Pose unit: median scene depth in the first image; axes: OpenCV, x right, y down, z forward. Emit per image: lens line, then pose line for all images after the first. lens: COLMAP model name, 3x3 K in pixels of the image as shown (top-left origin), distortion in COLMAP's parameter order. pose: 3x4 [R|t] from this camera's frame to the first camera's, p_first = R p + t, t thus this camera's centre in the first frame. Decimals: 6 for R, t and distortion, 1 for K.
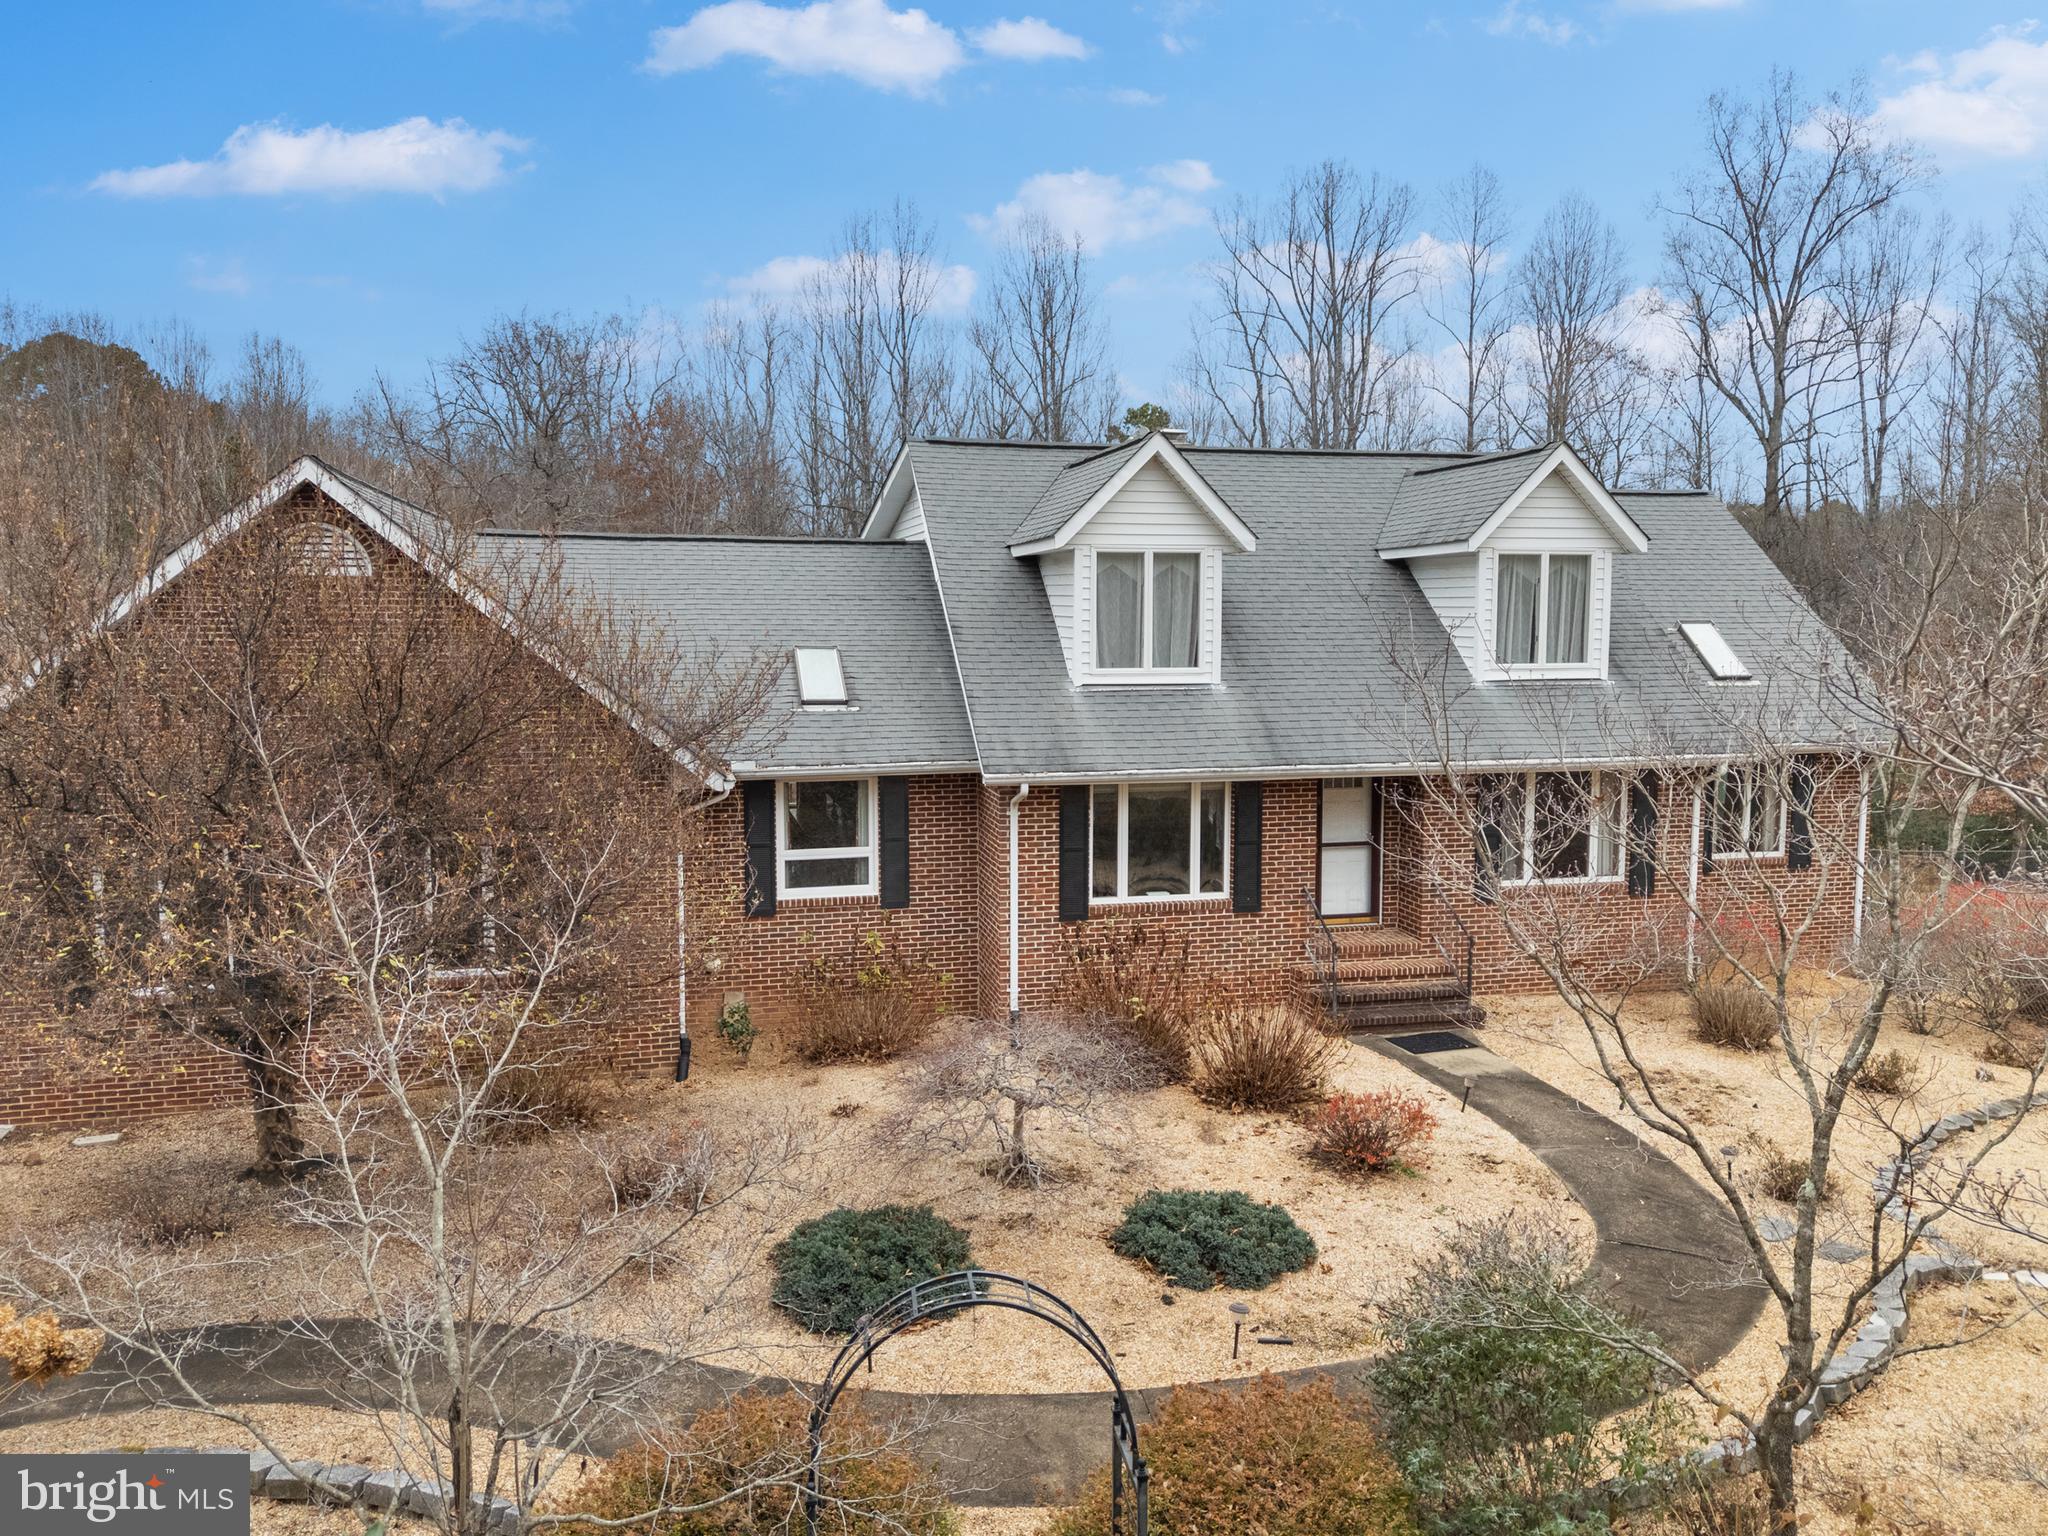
lens RADIAL K [[1509.4, 0, 1026.1], [0, 1509.4, 764.3], [0, 0, 1]] dist [0.067105, -0.041613]
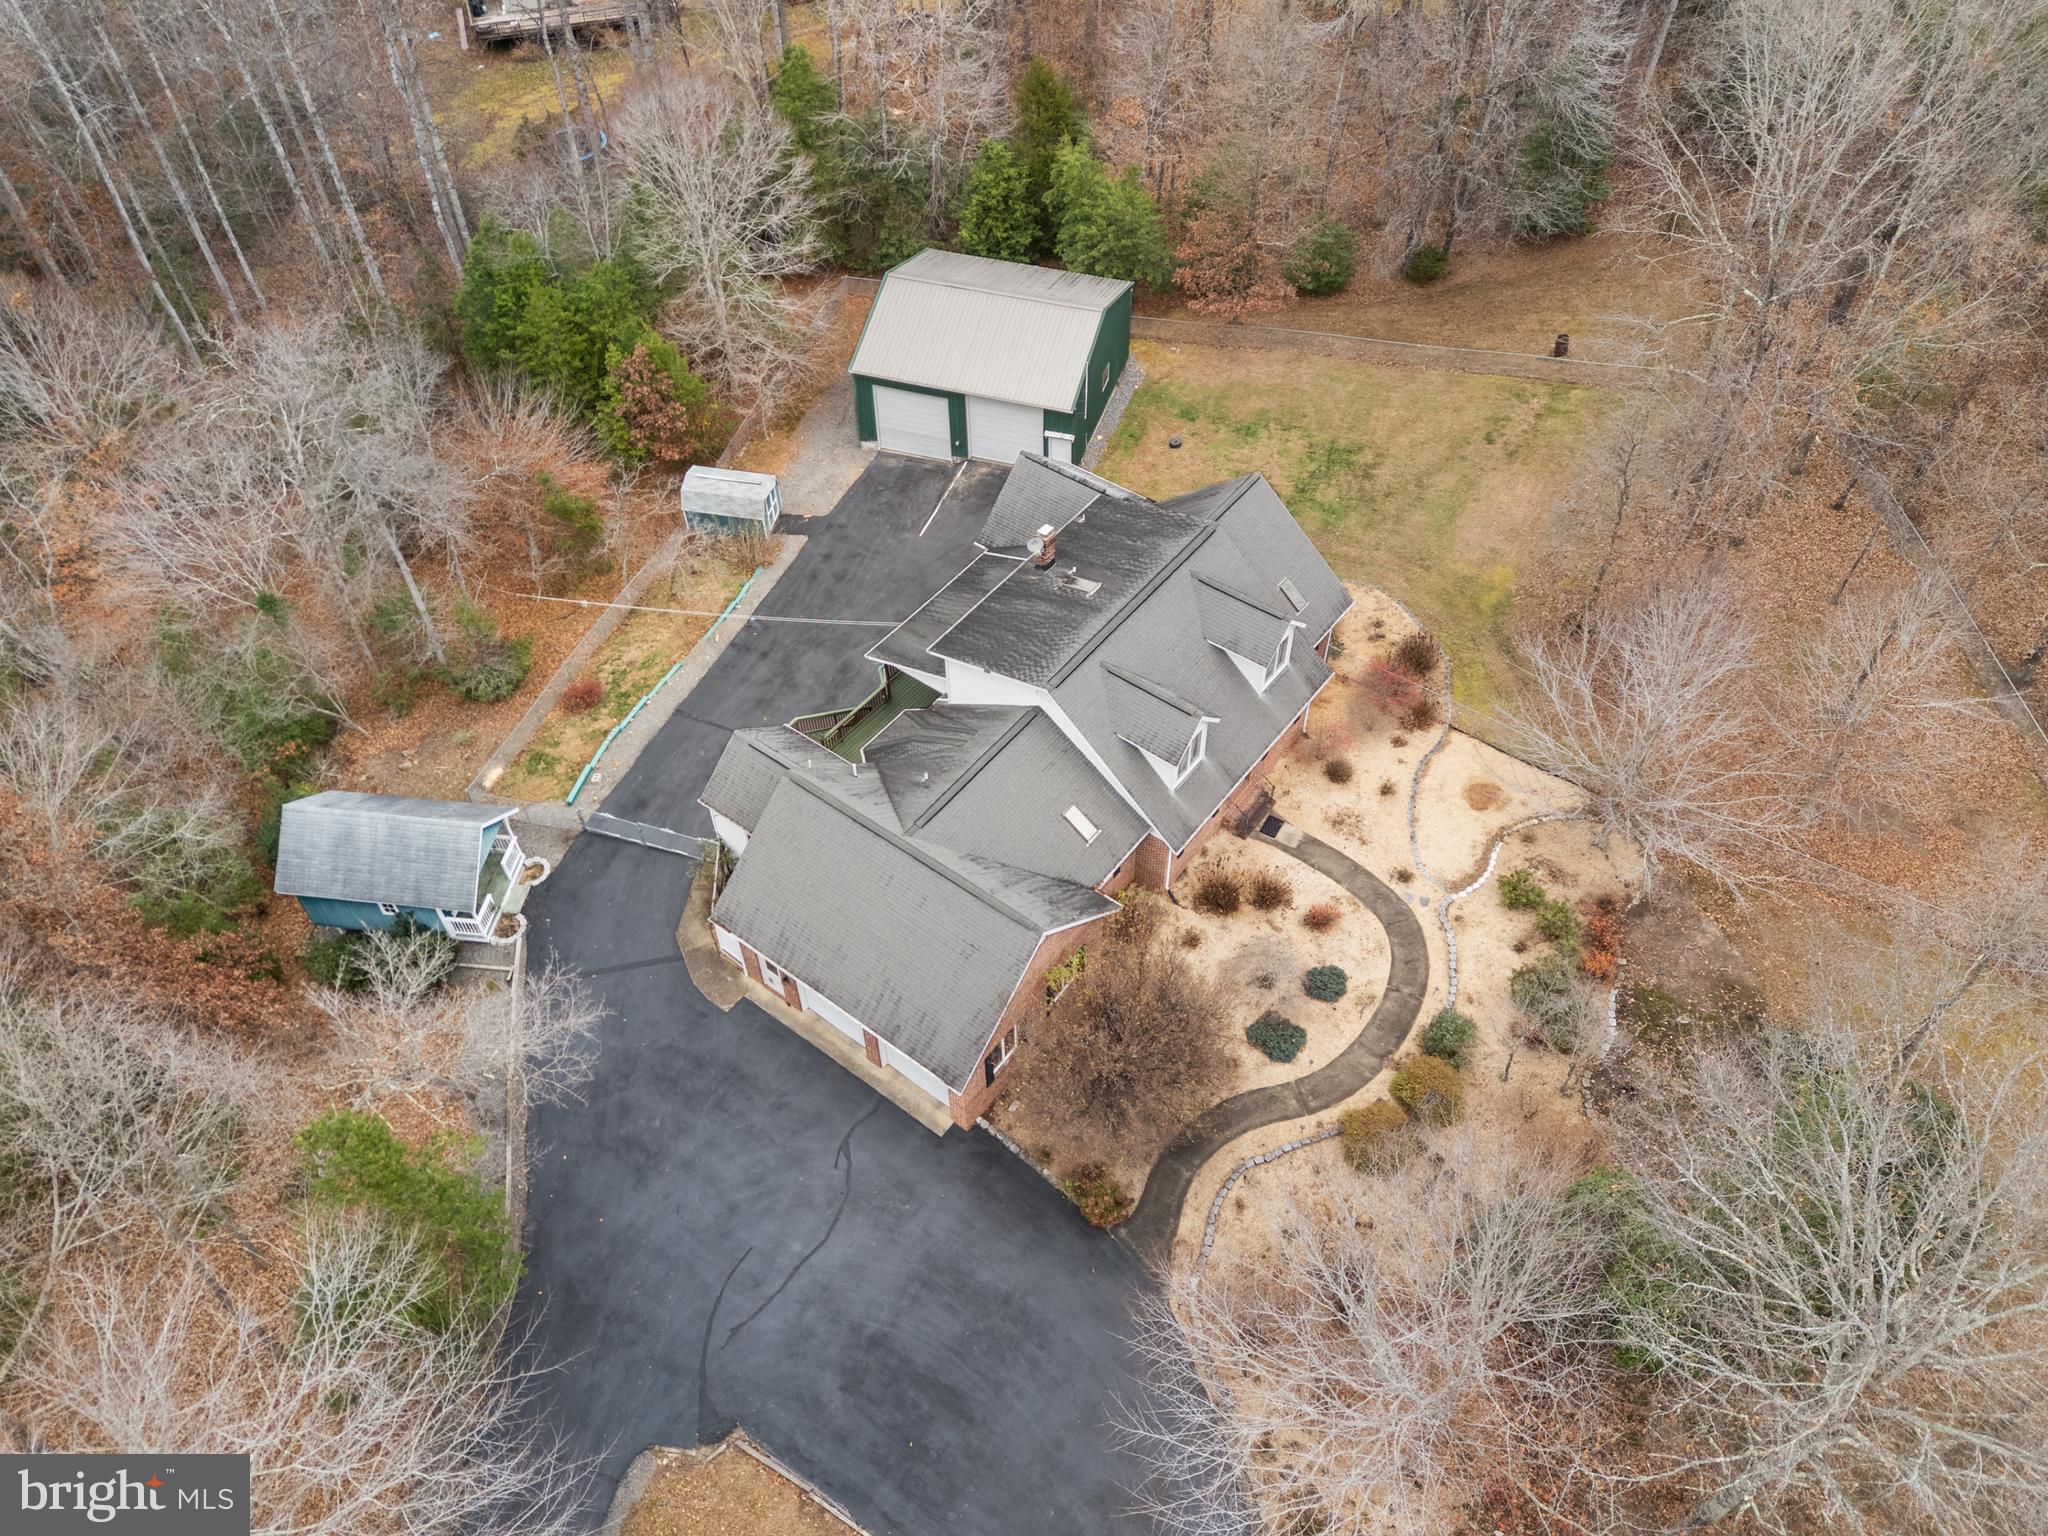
lens RADIAL K [[1509.4, 0, 1018.9], [0, 1509.4, 739.4], [0, 0, 1]] dist [0.067105, -0.041613]
pose [[0.784465, -0.476367, 0.397102, -1.426580], [0.085255, 0.717063, 0.691775, -2.375517], [-0.614286, -0.508818, 0.603123, -0.487319]]
